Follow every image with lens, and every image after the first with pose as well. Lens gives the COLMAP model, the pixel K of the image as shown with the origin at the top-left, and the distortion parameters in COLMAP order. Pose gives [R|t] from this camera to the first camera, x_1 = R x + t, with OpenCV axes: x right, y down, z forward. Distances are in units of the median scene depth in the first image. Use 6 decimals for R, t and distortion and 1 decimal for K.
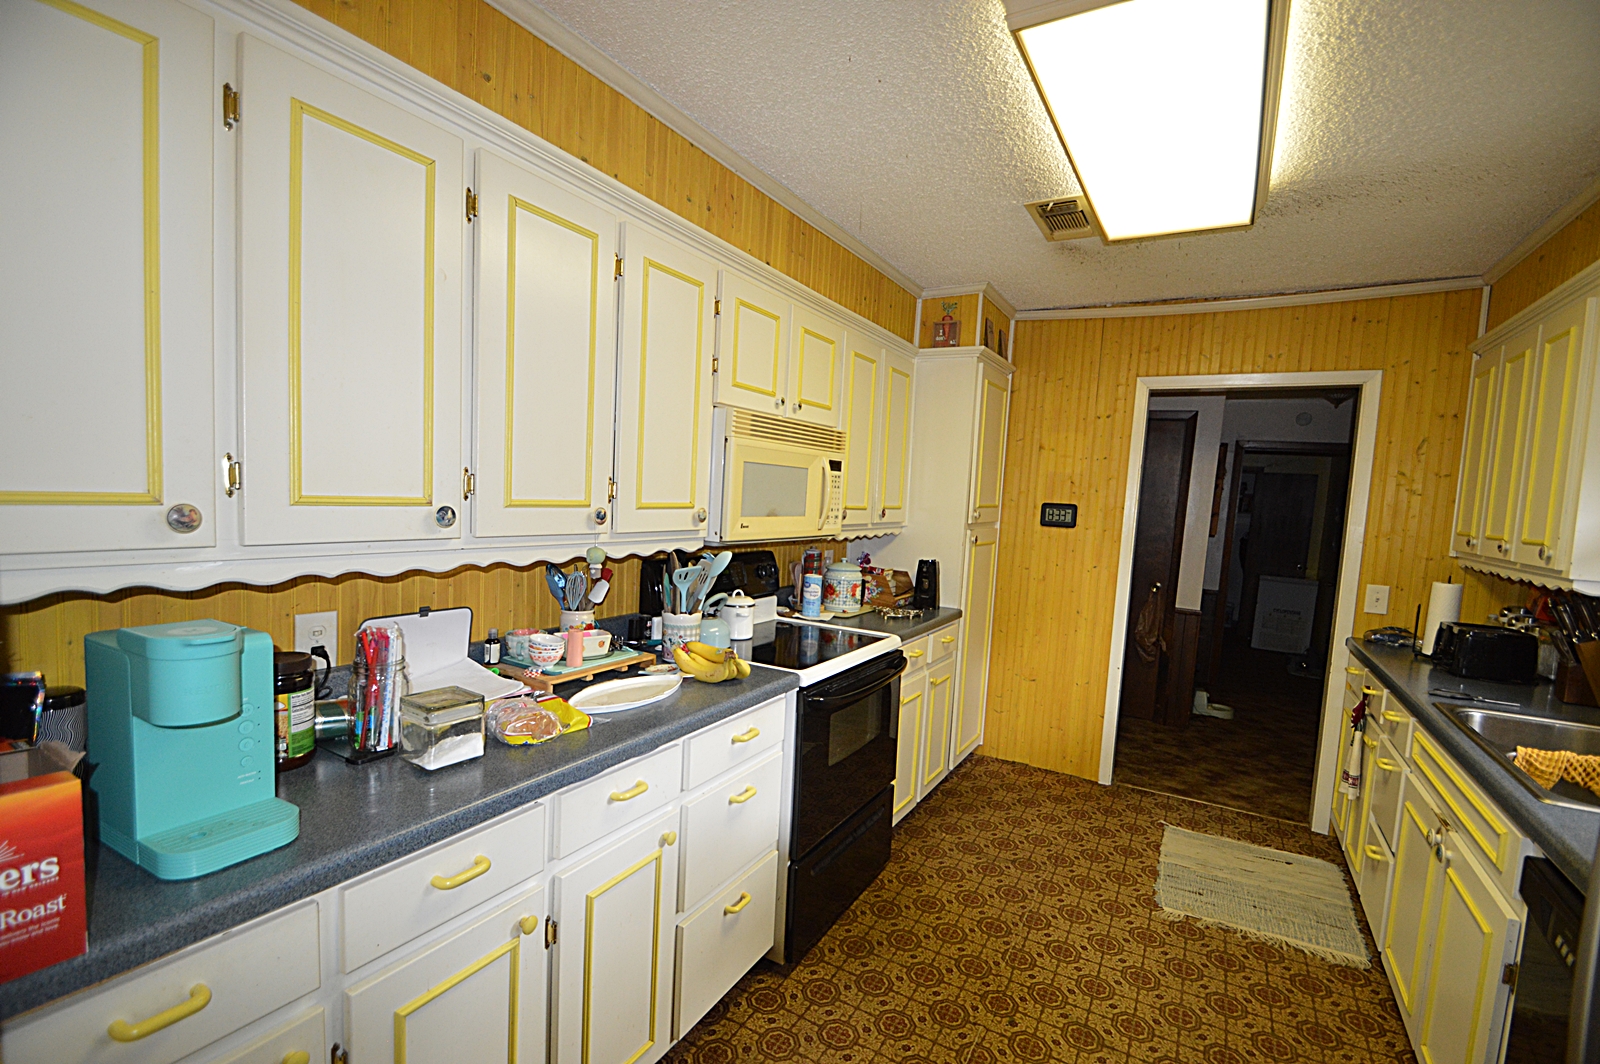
lens RADIAL K [[709.4, 0, 804.2], [0, 709.4, 552.0], [0, 0, 1]] dist [0.011951, -0.013648]
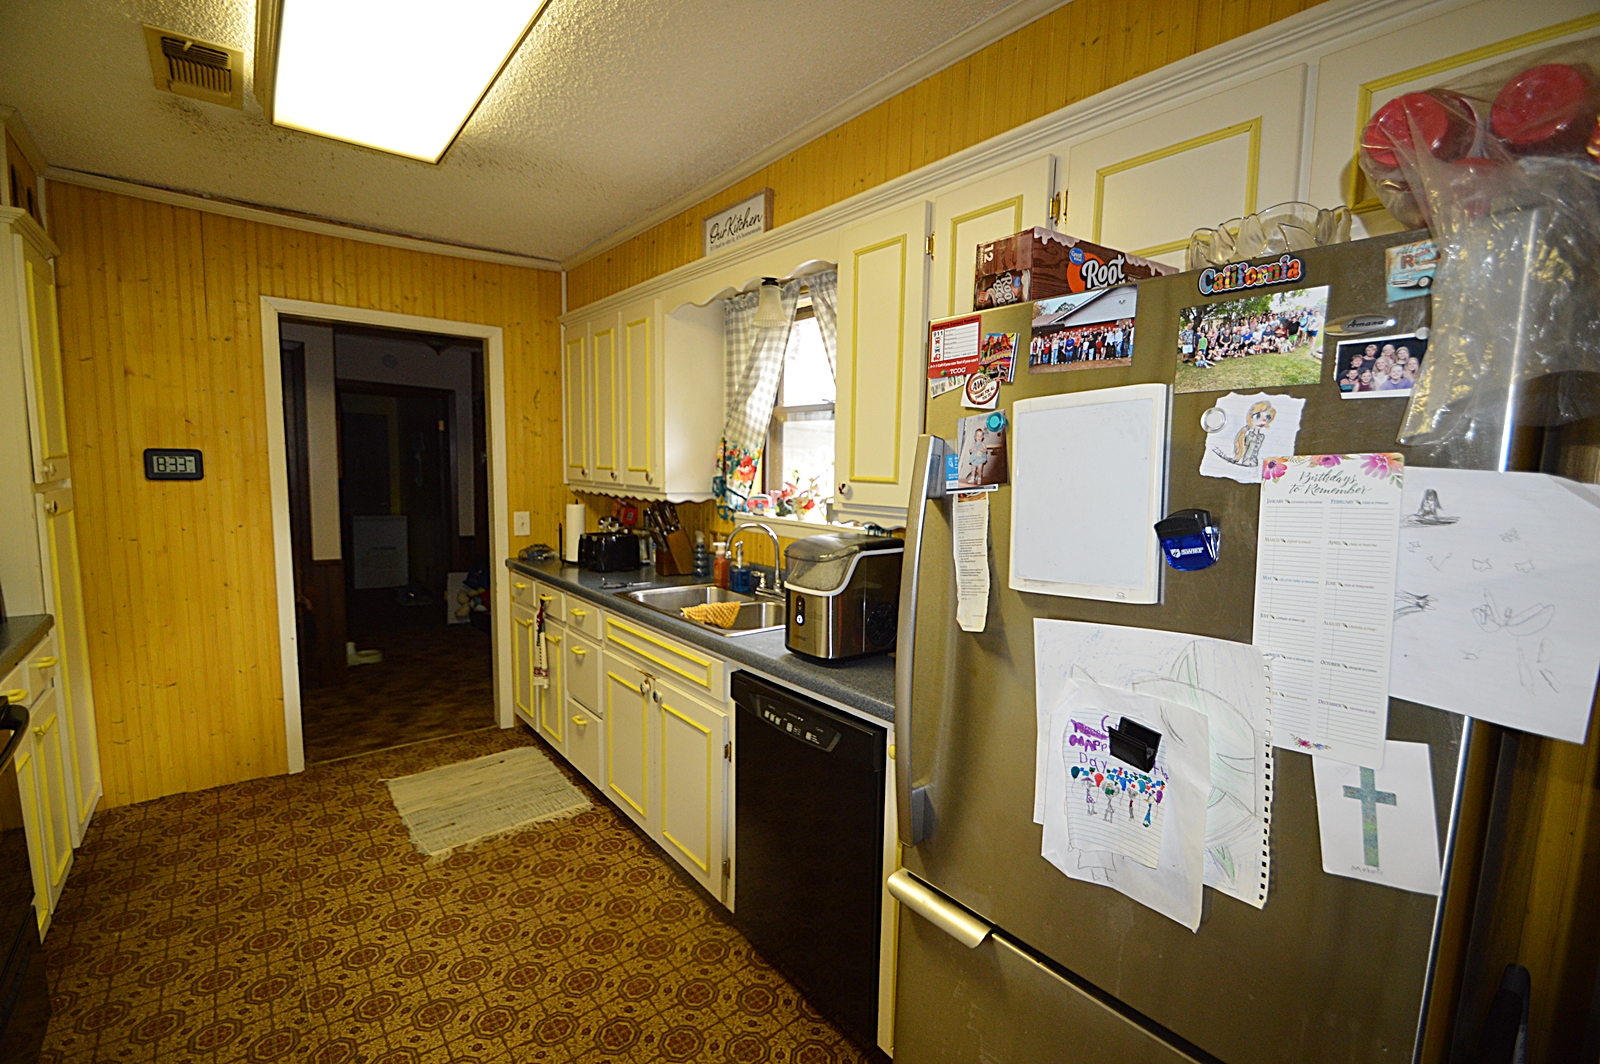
lens RADIAL K [[709.4, 0, 805.2], [0, 709.4, 552.4], [0, 0, 1]] dist [0.011951, -0.013648]
pose [[0.365635, -0.155665, 0.917649, -0.165940], [0.077076, 0.987593, 0.136819, -0.016549], [-0.927561, 0.020703, 0.373097, 0.139593]]
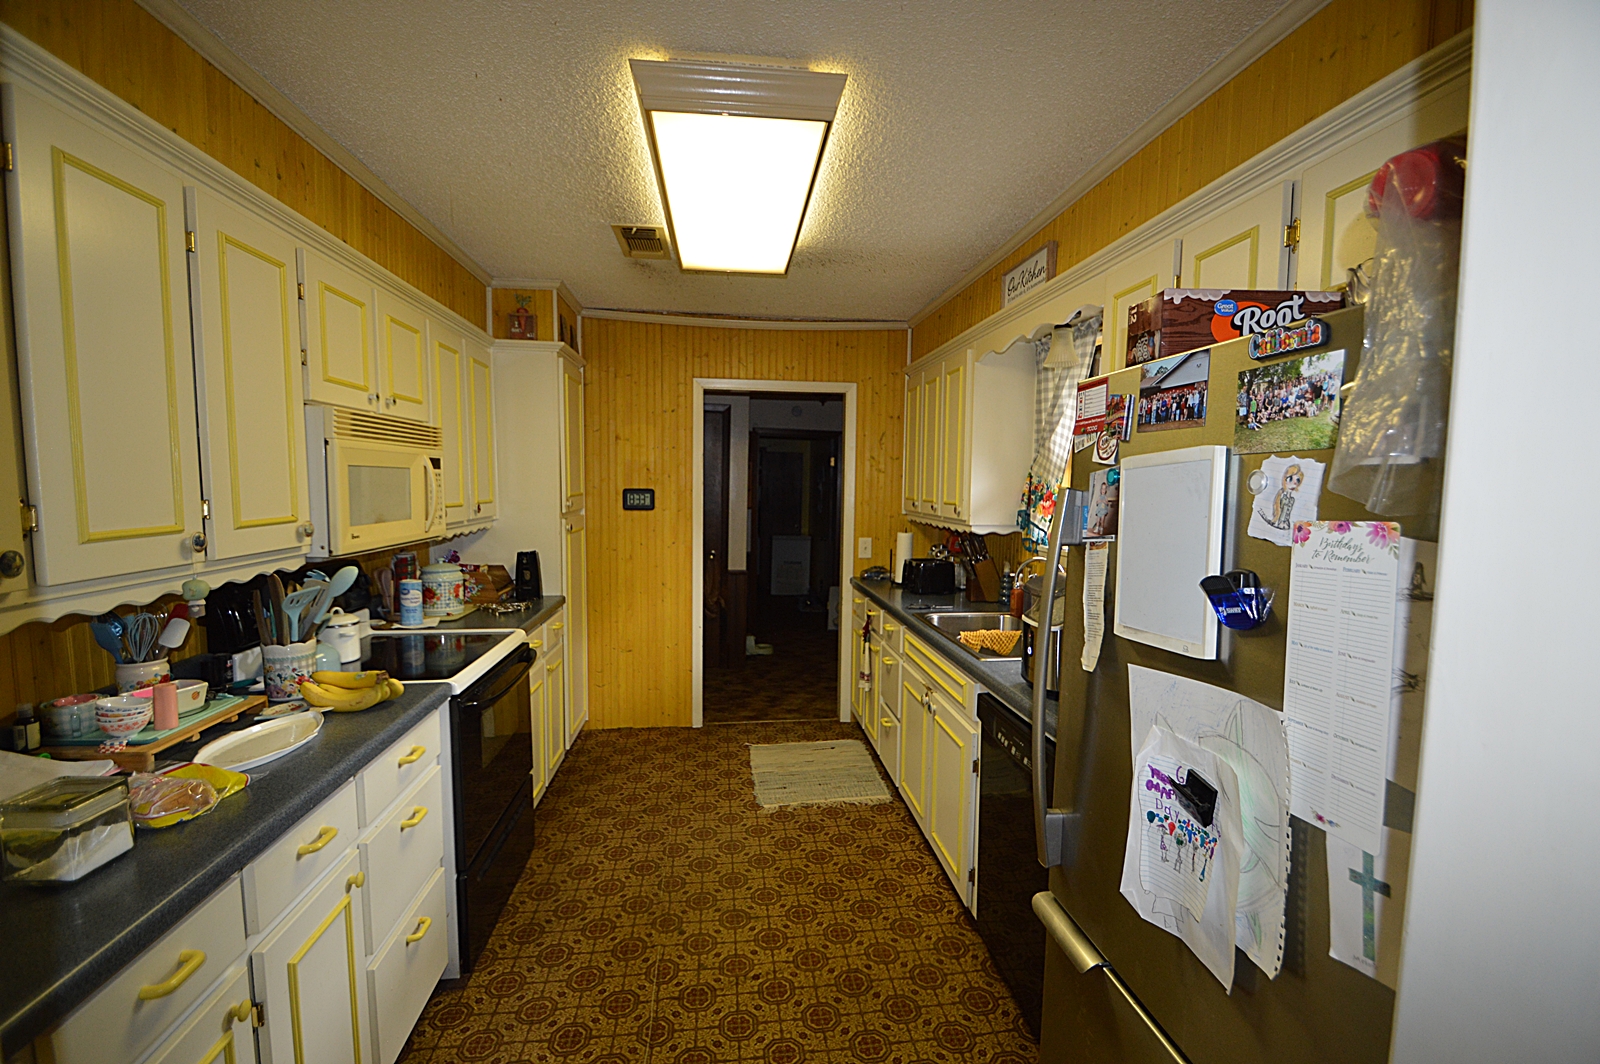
lens RADIAL K [[709.4, 0, 804.5], [0, 709.4, 553.1], [0, 0, 1]] dist [0.011951, -0.013648]
pose [[0.799411, -0.100685, 0.592287, -0.152968], [0.080784, 0.994918, 0.060095, -0.021704], [-0.595328, -0.000193, 0.803483, -0.066553]]
